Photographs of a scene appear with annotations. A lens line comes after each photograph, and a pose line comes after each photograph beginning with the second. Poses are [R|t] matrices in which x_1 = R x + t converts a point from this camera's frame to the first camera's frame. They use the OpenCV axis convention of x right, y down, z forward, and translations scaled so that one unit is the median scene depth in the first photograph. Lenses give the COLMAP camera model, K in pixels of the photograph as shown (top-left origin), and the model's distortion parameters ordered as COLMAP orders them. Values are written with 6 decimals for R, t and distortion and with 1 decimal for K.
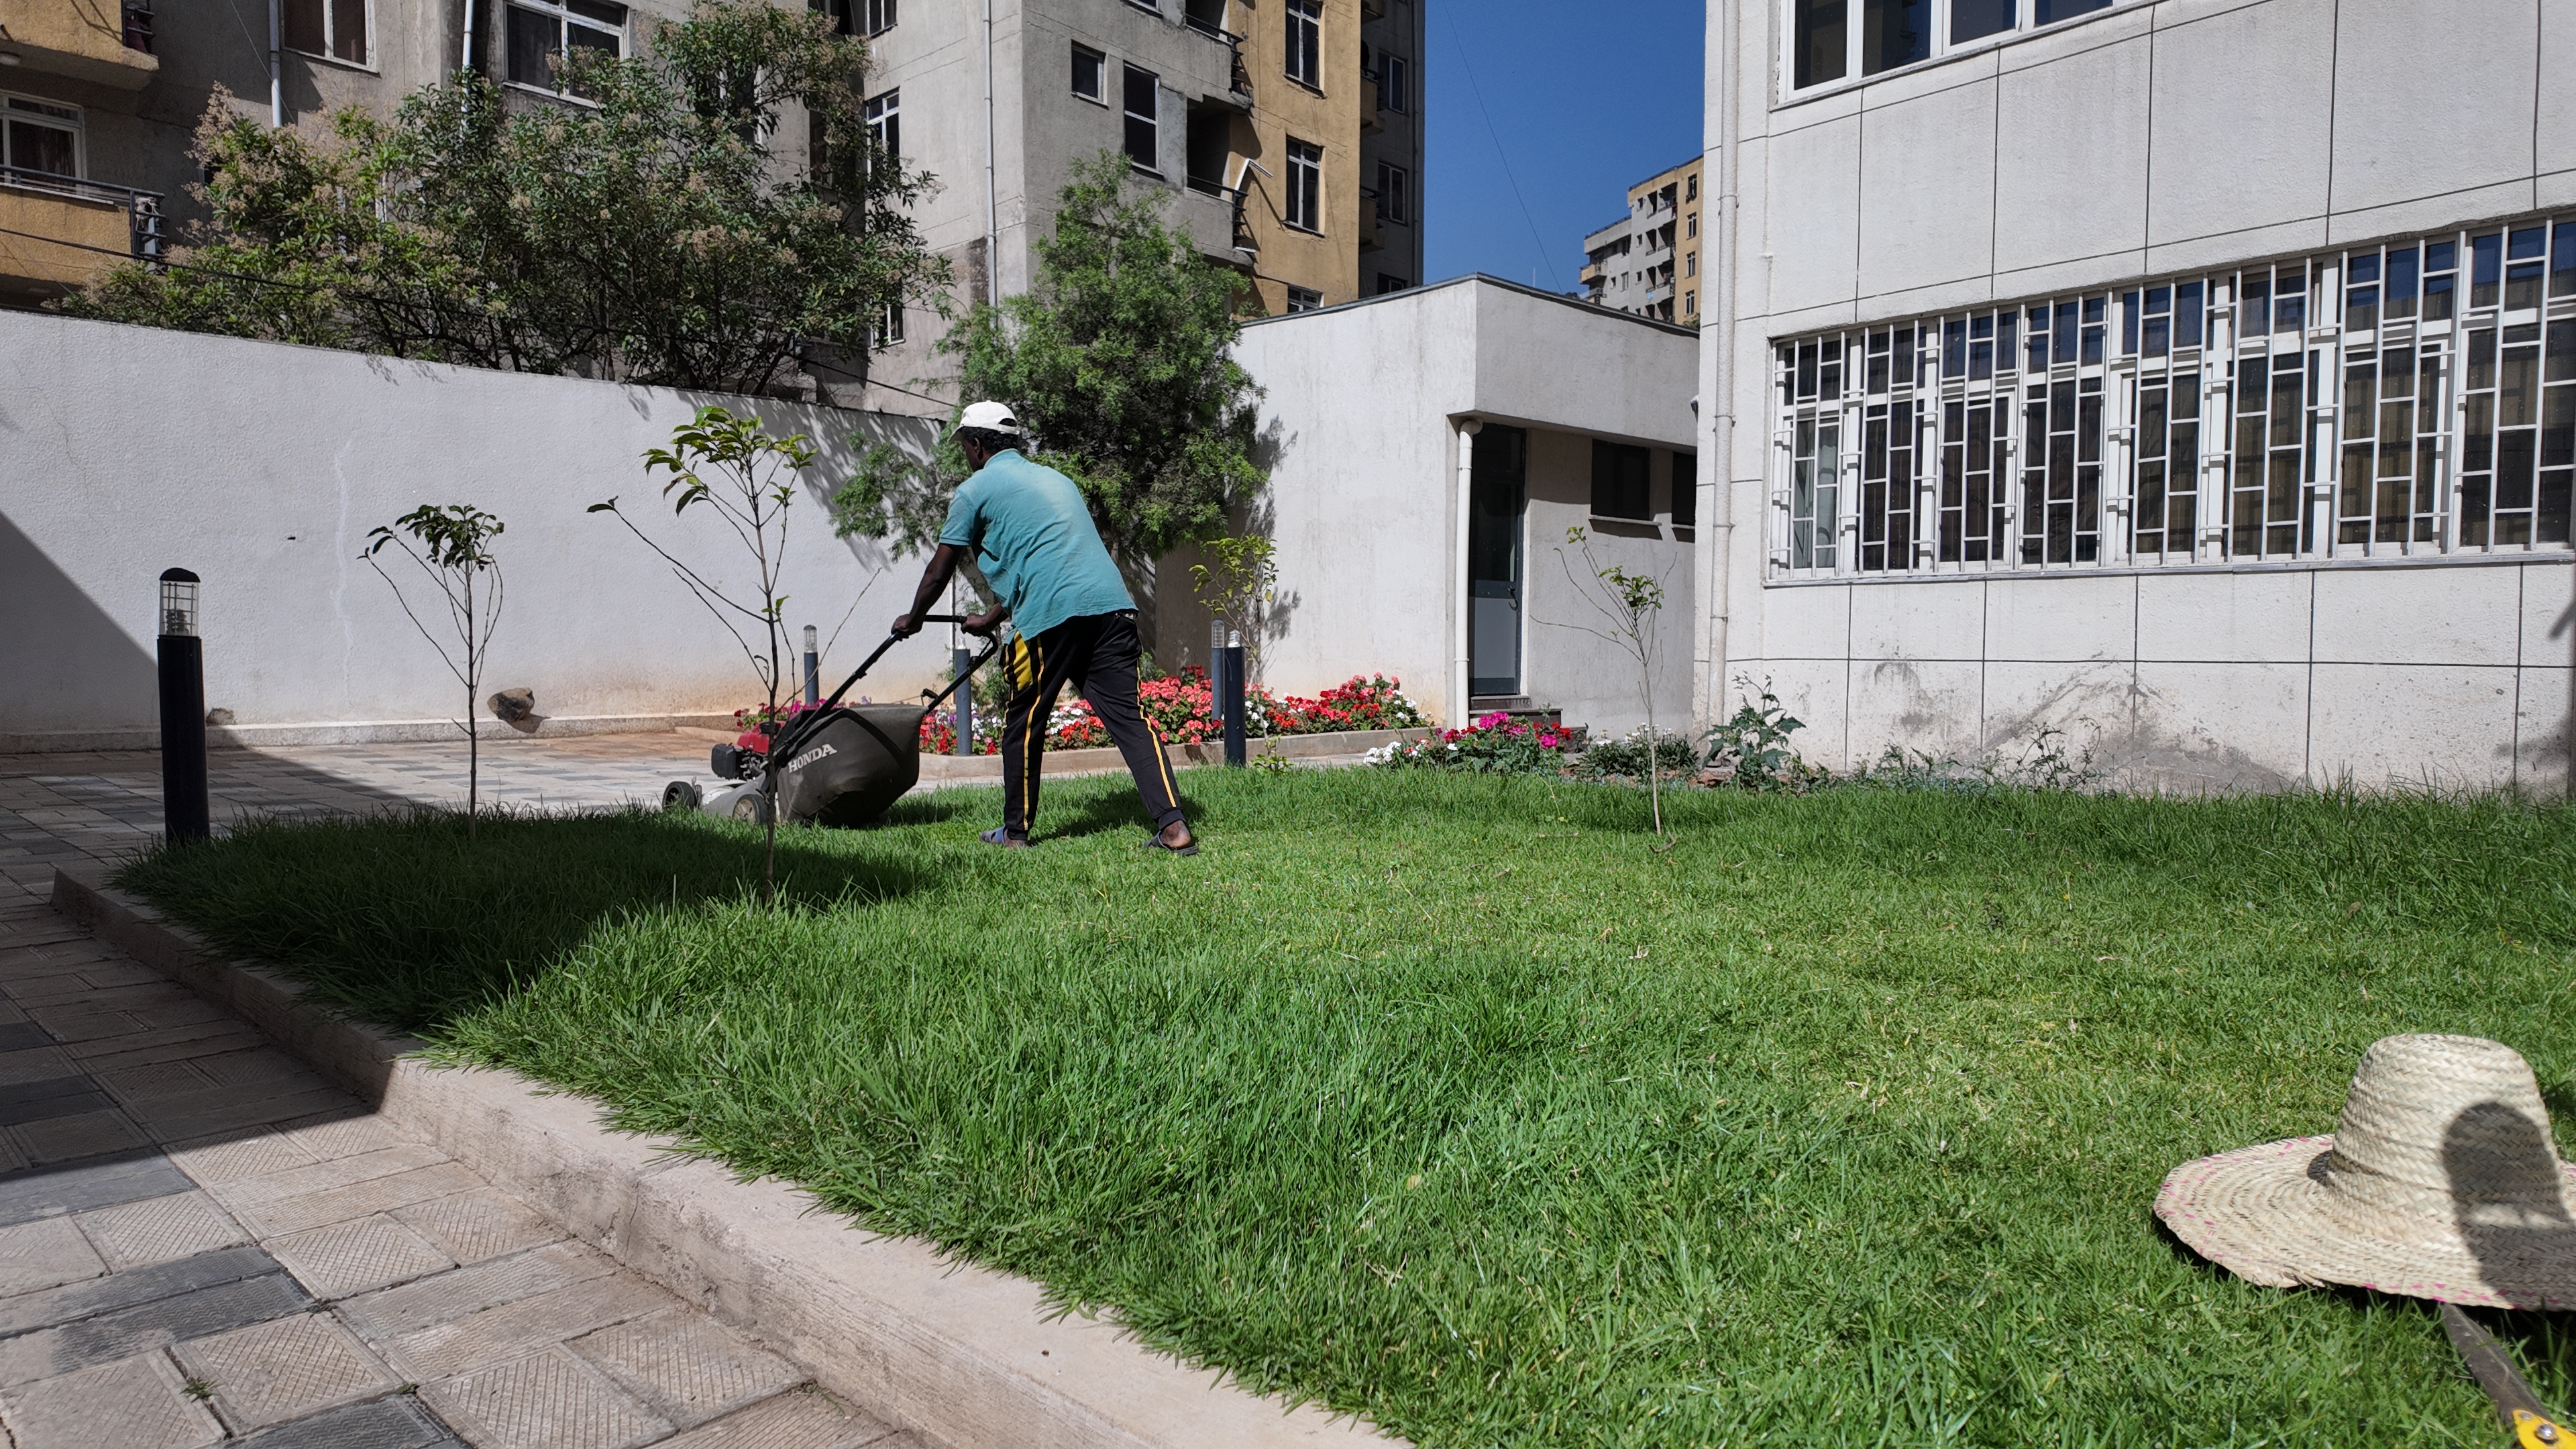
lens RADIAL K [[1559.2, 0, 1272.3], [0, 1559.2, 785.5], [0, 0, 1]] dist [0.036256, -0.038459]
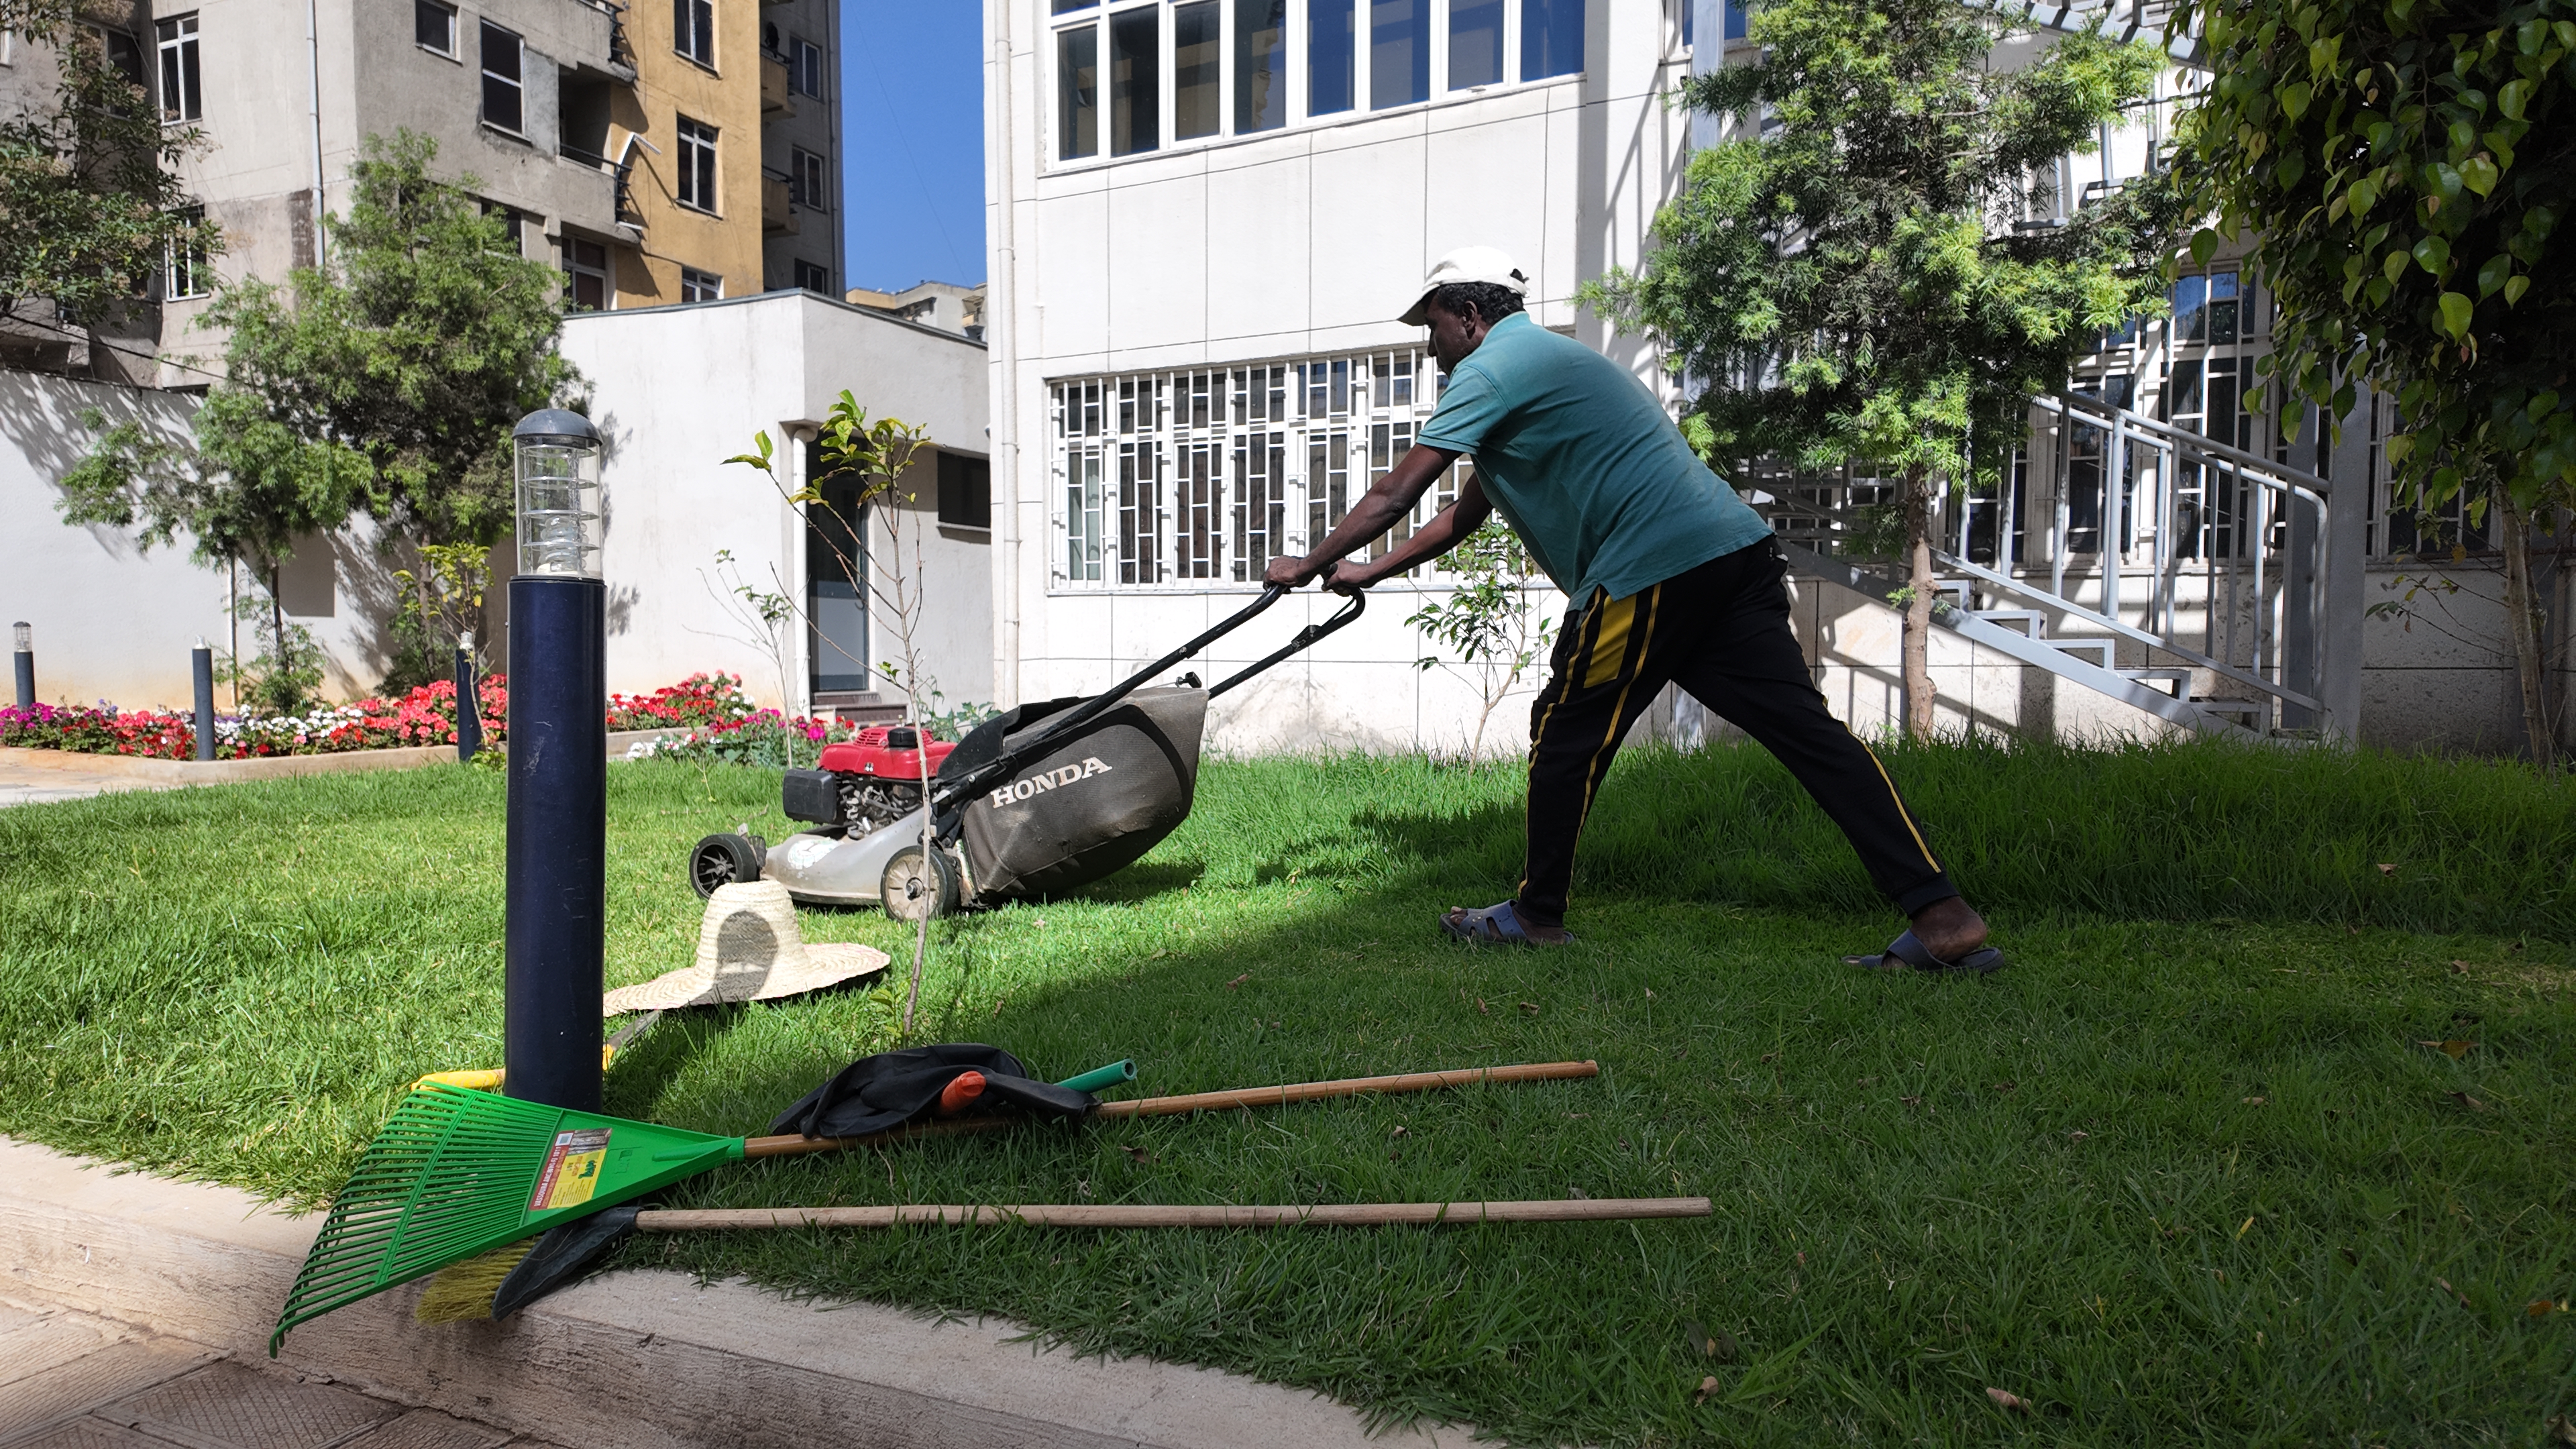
lens RADIAL K [[1559.2, 0, 1308.7], [0, 1559.2, 749.8], [0, 0, 1]] dist [0.036256, -0.038459]
pose [[0.939842, -0.020999, 0.340963, 0.082550], [0.025971, 0.999612, -0.010024, 0.000320], [-0.340621, 0.018276, 0.940023, -0.095451]]
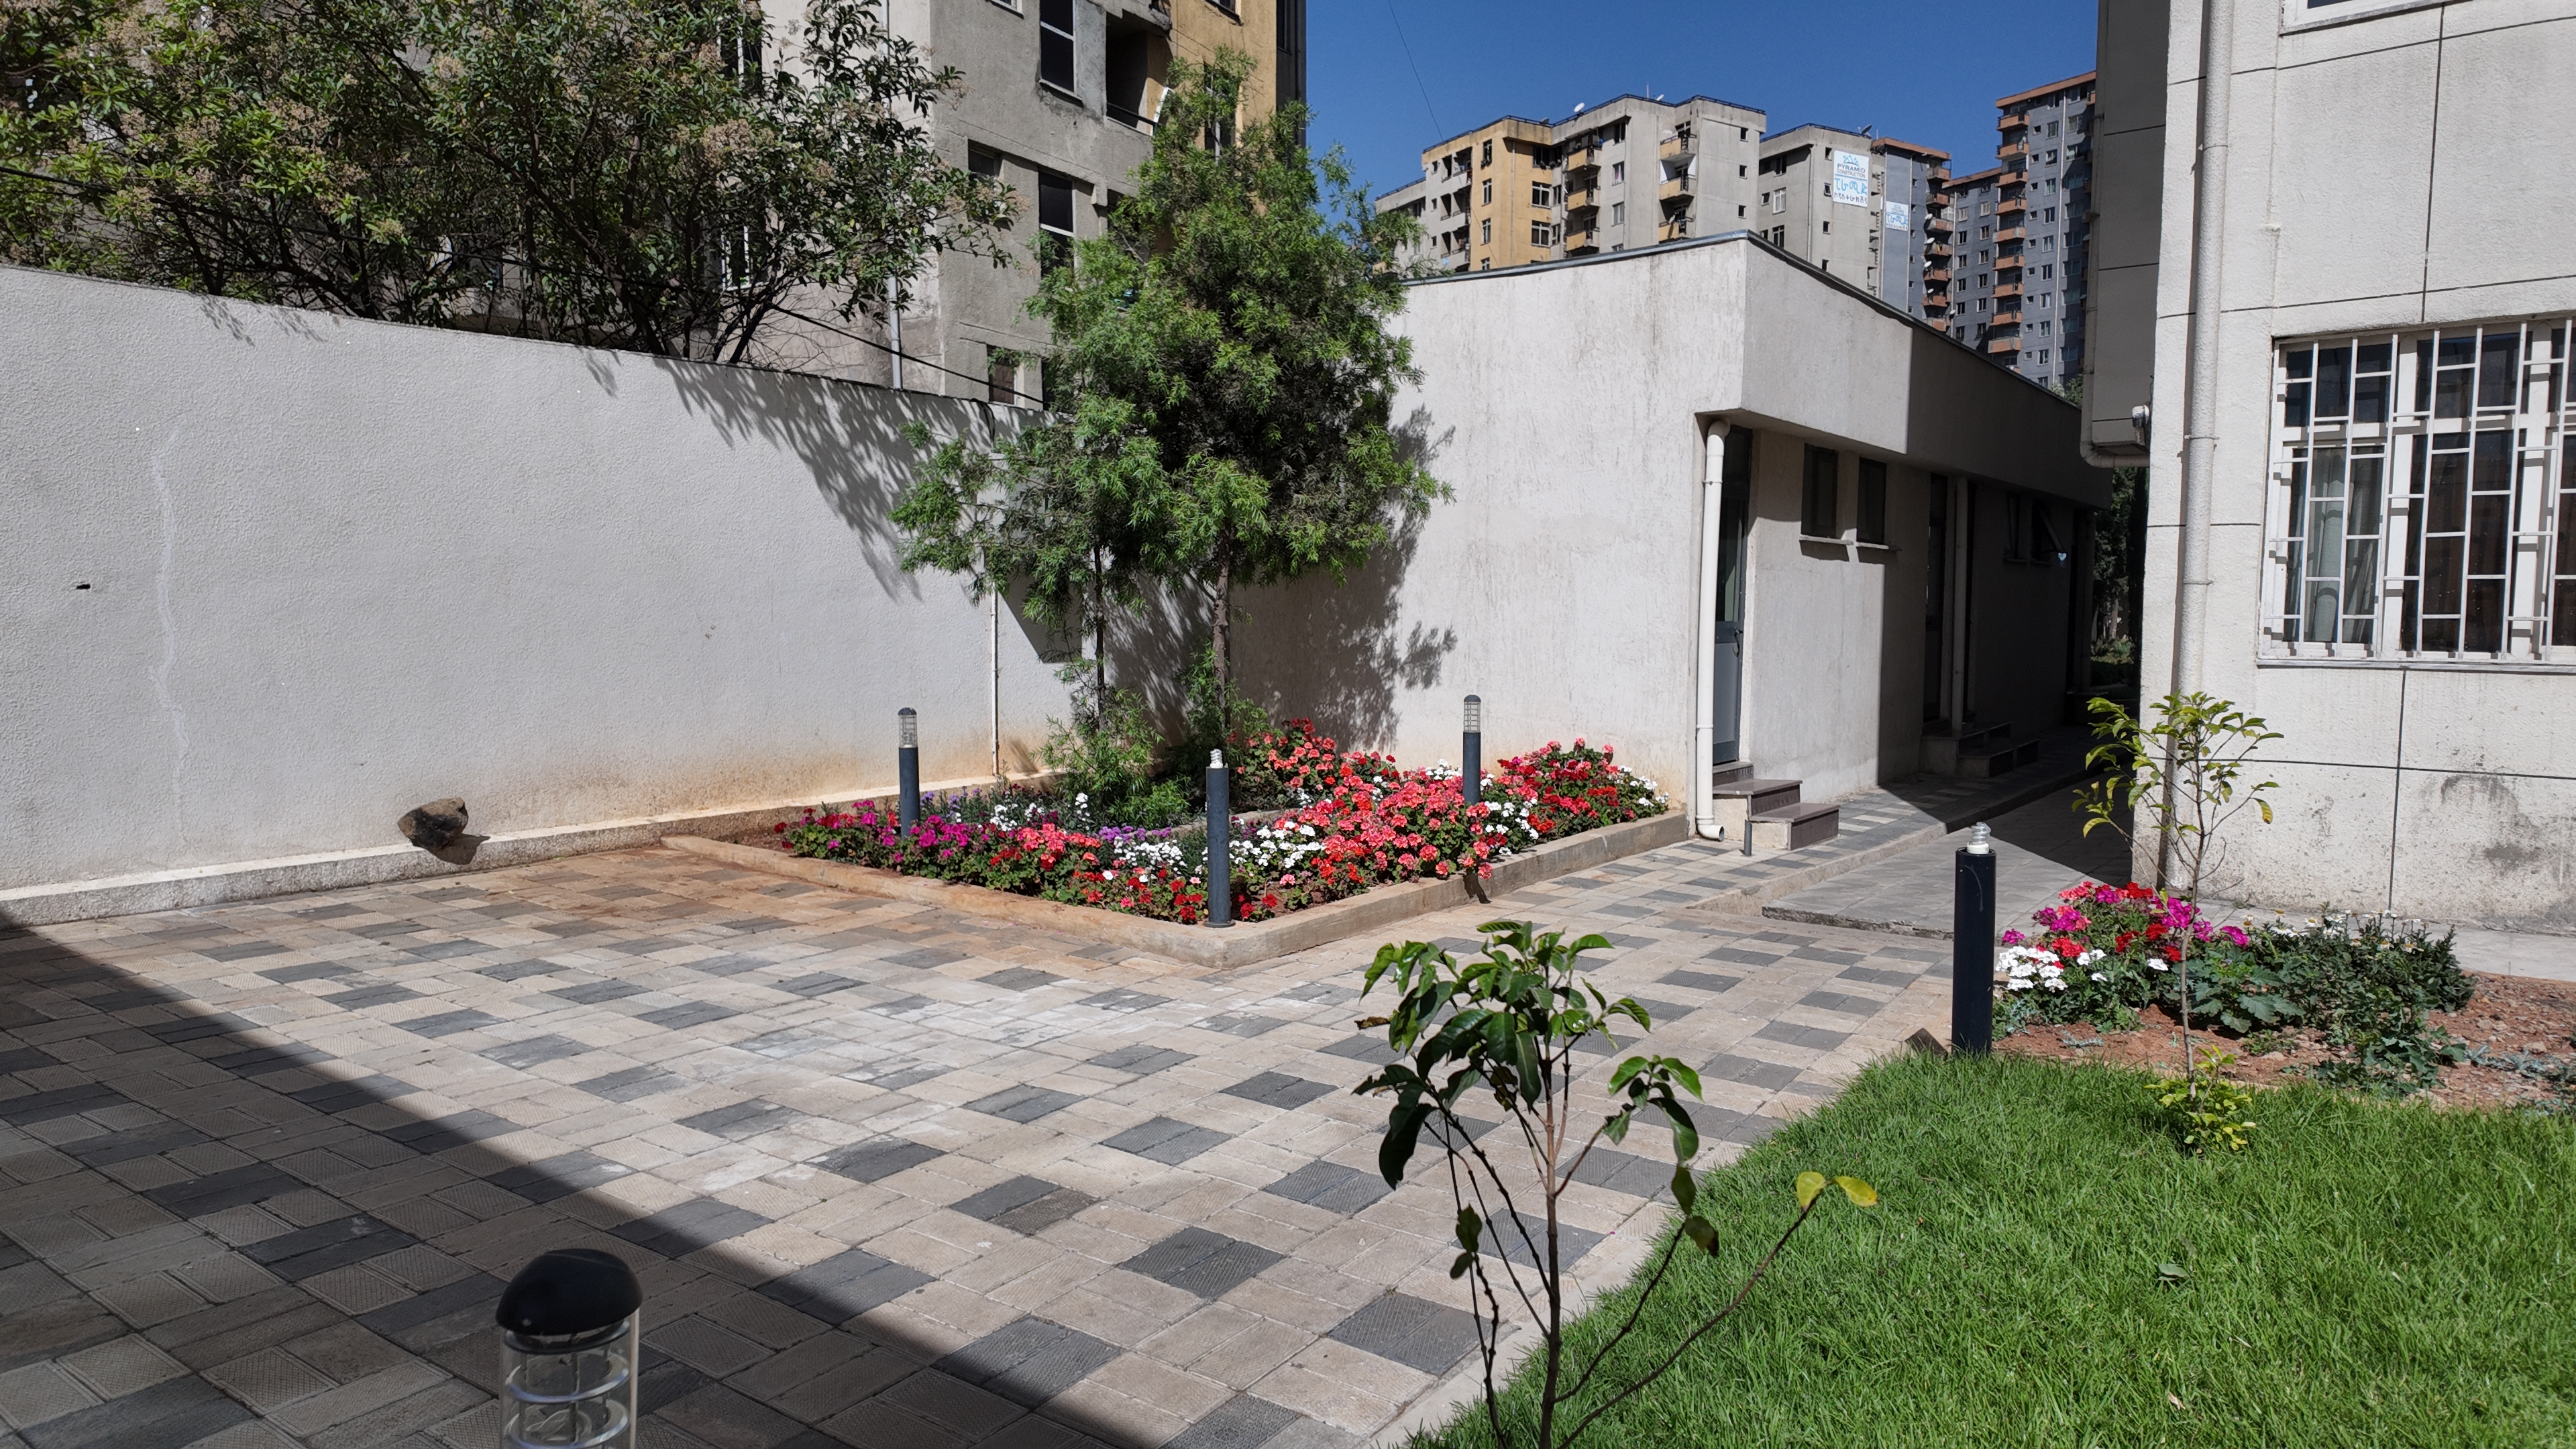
lens RADIAL K [[1559.2, 0, 1292.7], [0, 1559.2, 782.6], [0, 0, 1]] dist [0.036256, -0.038459]
pose [[0.986146, -0.016392, 0.165068, -0.211747], [0.012292, 0.999591, 0.025828, -0.074286], [-0.165423, -0.023442, 0.985944, 0.253094]]
